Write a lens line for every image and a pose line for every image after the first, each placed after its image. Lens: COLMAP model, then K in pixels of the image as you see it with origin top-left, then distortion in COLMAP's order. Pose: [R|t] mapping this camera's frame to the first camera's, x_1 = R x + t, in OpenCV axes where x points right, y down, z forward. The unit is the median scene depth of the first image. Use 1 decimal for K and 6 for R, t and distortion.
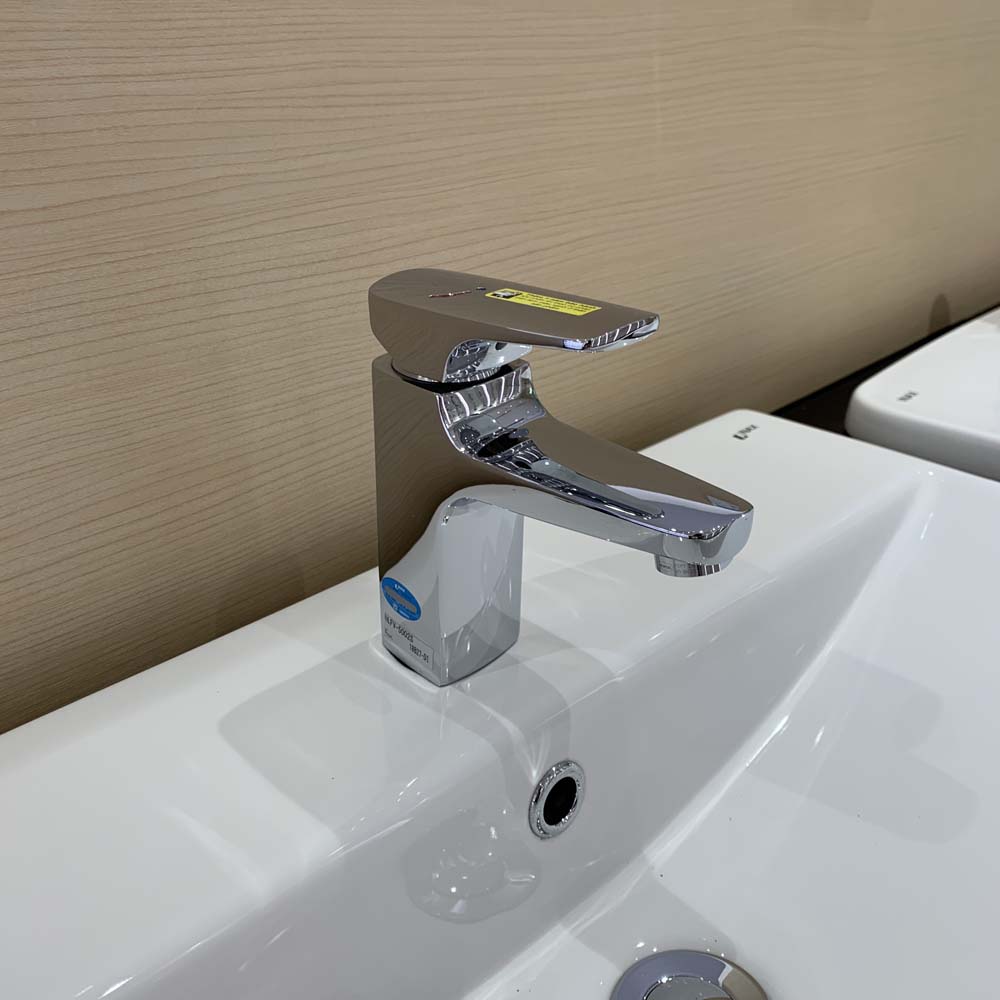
lens RADIAL K [[1037.1, 0, 505.7], [0, 1037.1, 500.4], [0, 0, 1]] dist [-0.006738, 0.000000]
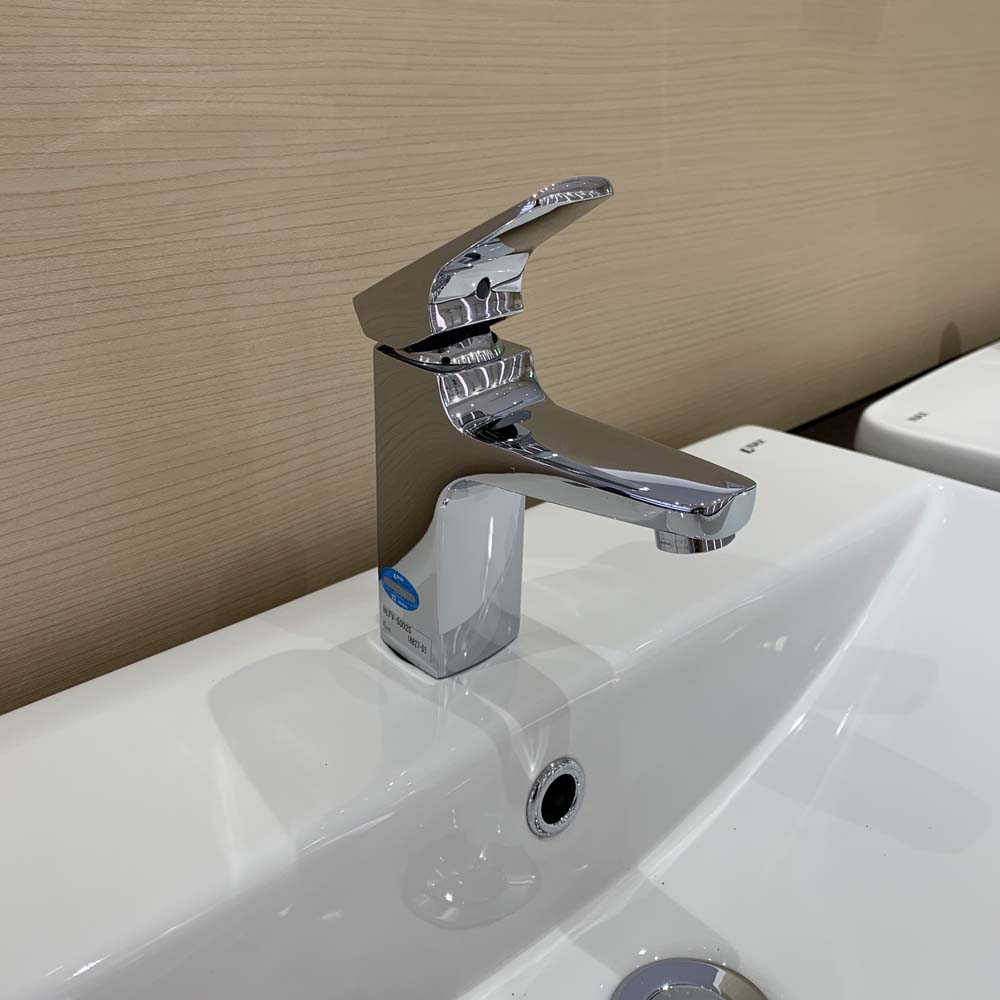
lens RADIAL K [[1037.1, 0, 495.9], [0, 1037.1, 501.9], [0, 0, 1]] dist [-0.006738, 0.000000]
pose [[0.999737, 0.011311, -0.019926, 0.009221], [-0.012185, 0.998944, -0.044308, 0.051834], [0.019403, 0.044539, 0.998819, 0.009641]]
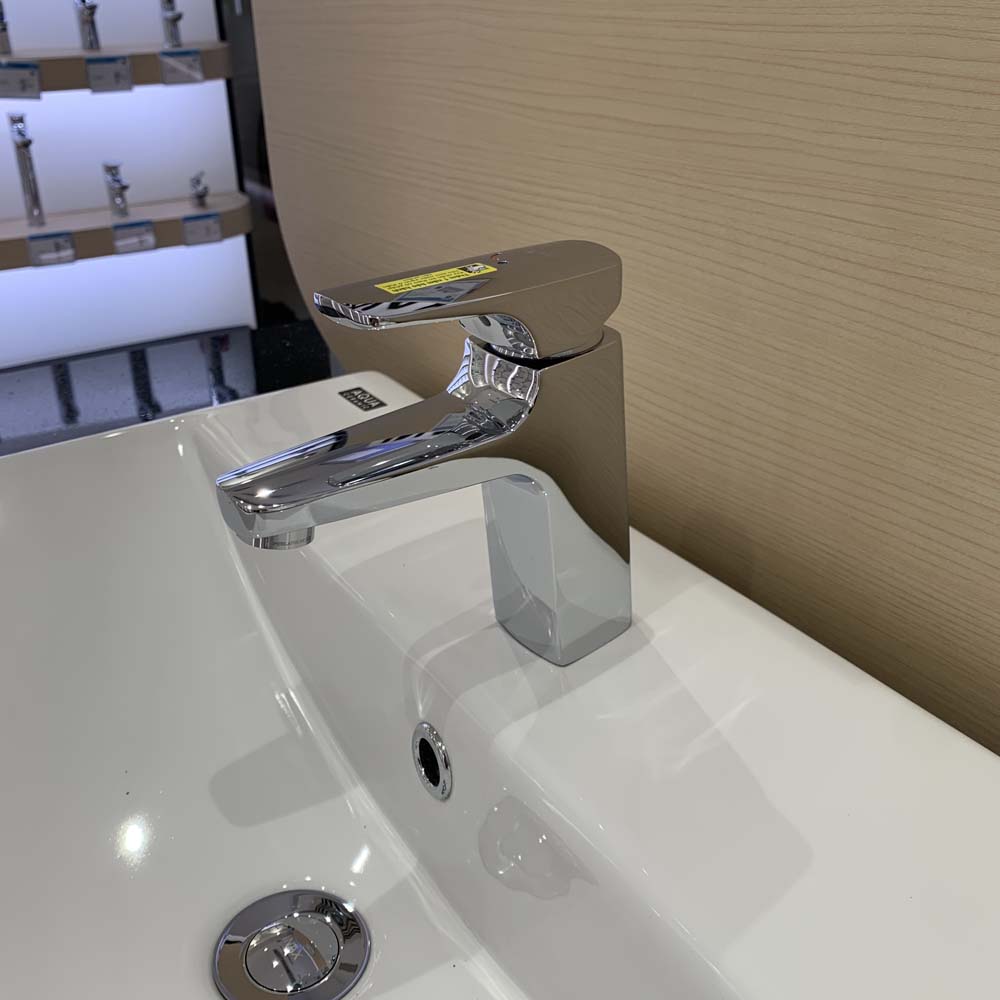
lens RADIAL K [[1037.1, 0, 495.4], [0, 1037.1, 486.1], [0, 0, 1]] dist [-0.006738, 0.000000]
pose [[-0.215339, 0.455287, -0.863911, 0.758902], [-0.382630, 0.774591, 0.503589, -0.439185], [0.898456, 0.439001, 0.007407, 0.885879]]
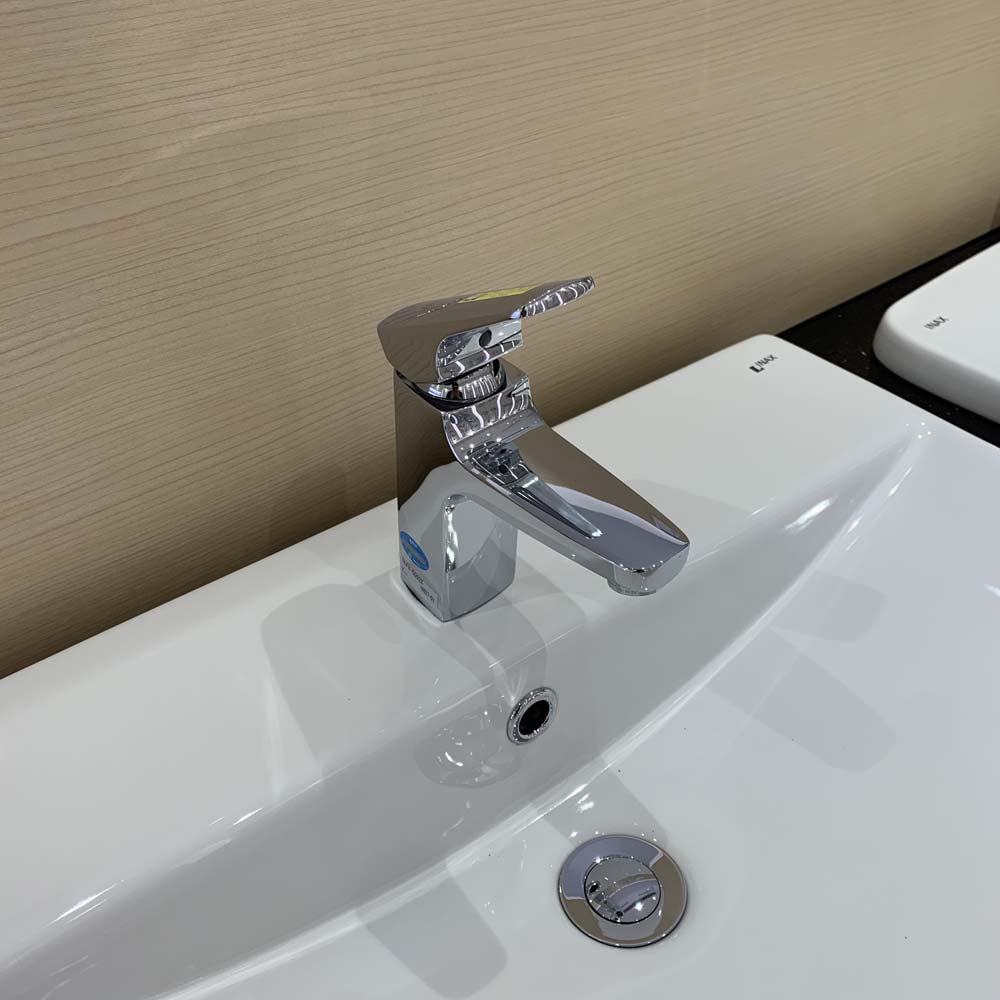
lens RADIAL K [[1037.1, 0, 498.7], [0, 1037.1, 505.3], [0, 0, 1]] dist [-0.006738, 0.000000]
pose [[0.994017, 0.079444, -0.074957, 0.079069], [-0.060934, 0.972895, 0.223075, -0.220257], [0.090647, -0.217173, 0.971915, -0.147640]]
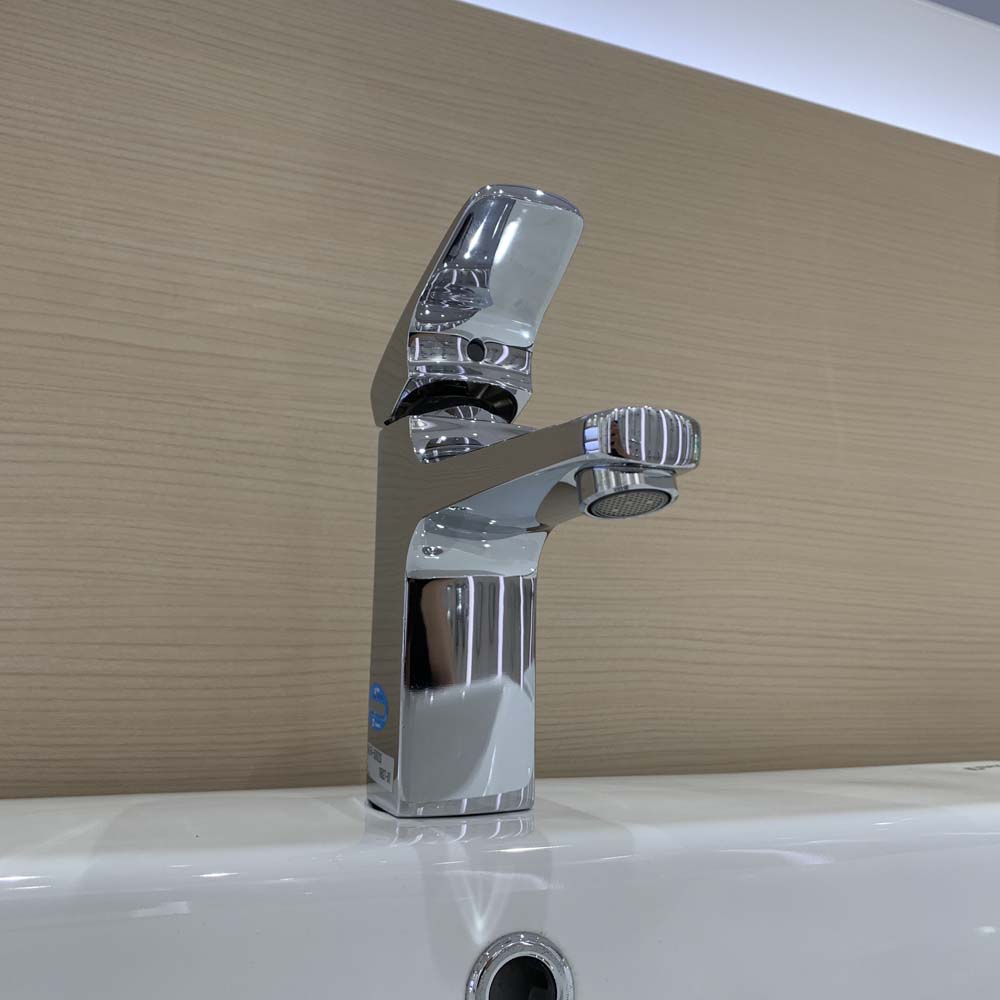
lens RADIAL K [[1037.1, 0, 495.1], [0, 1037.1, 497.2], [0, 0, 1]] dist [-0.006738, 0.000000]
pose [[0.930177, -0.049166, -0.363805, 0.280830], [-0.168672, 0.822962, -0.542479, 0.370404], [0.326069, 0.565965, 0.757207, 0.288907]]
